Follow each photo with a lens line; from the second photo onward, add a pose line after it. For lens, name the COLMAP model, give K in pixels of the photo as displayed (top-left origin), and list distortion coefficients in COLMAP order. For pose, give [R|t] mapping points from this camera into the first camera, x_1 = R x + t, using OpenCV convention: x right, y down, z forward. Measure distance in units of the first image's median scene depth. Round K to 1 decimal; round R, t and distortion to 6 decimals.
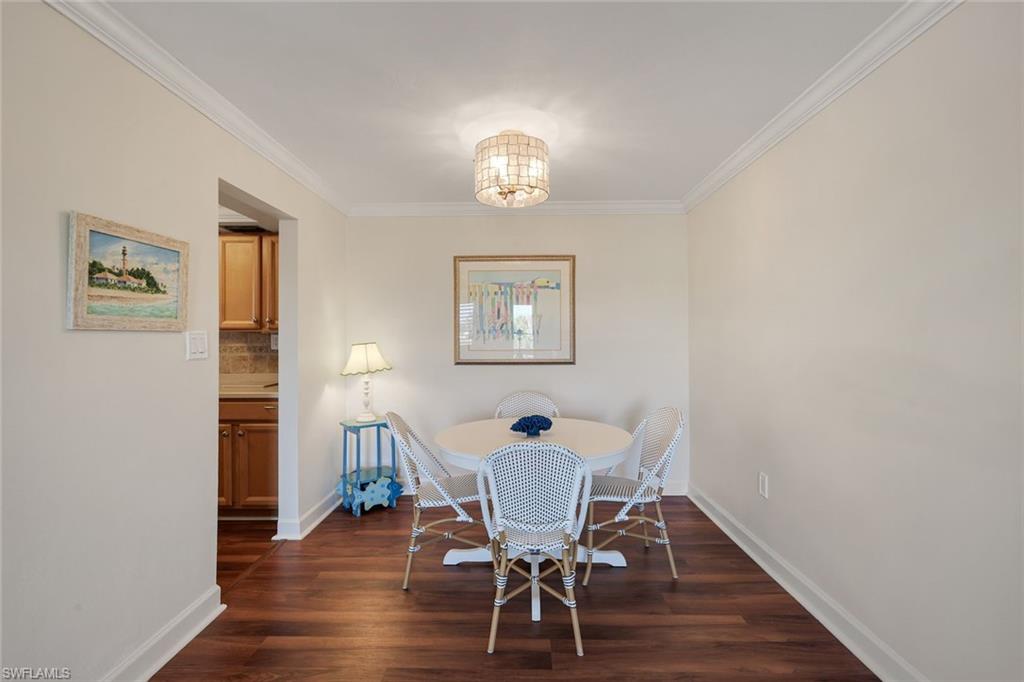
lens RADIAL K [[449.7, 0, 512.4], [0, 449.7, 337.1], [0, 0, 1]] dist [0.002481, -0.000892]
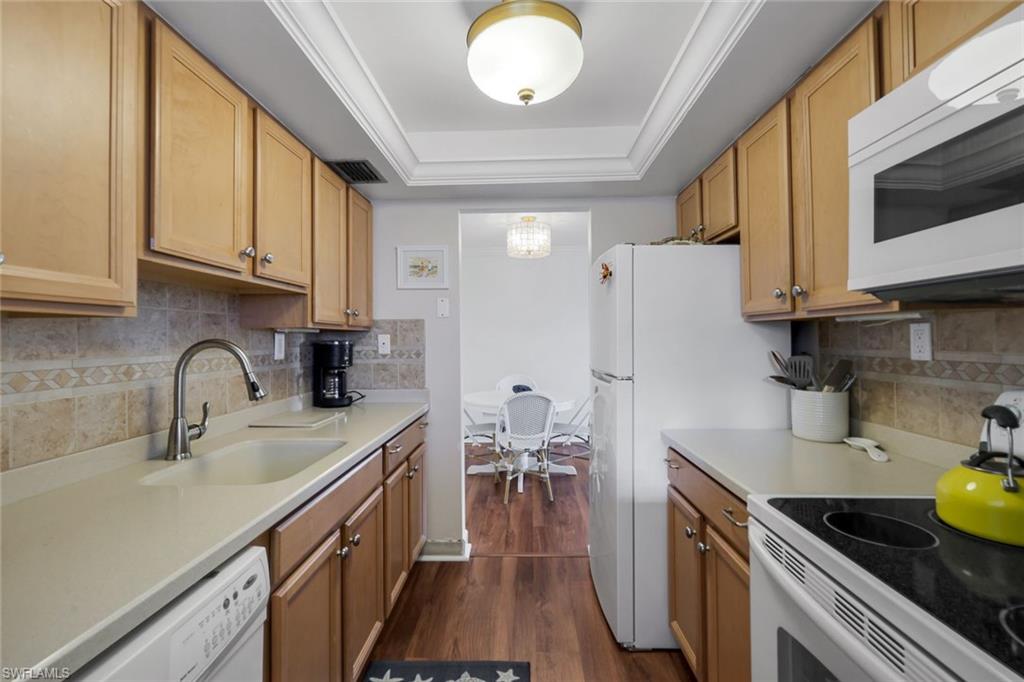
lens RADIAL K [[449.7, 0, 518.1], [0, 449.7, 333.0], [0, 0, 1]] dist [0.002481, -0.000892]
pose [[0.012189, 0.014068, 0.999827, -1.580783], [0.008828, 0.999861, -0.014176, 0.005541], [-0.999887, 0.009000, 0.012063, 0.963835]]
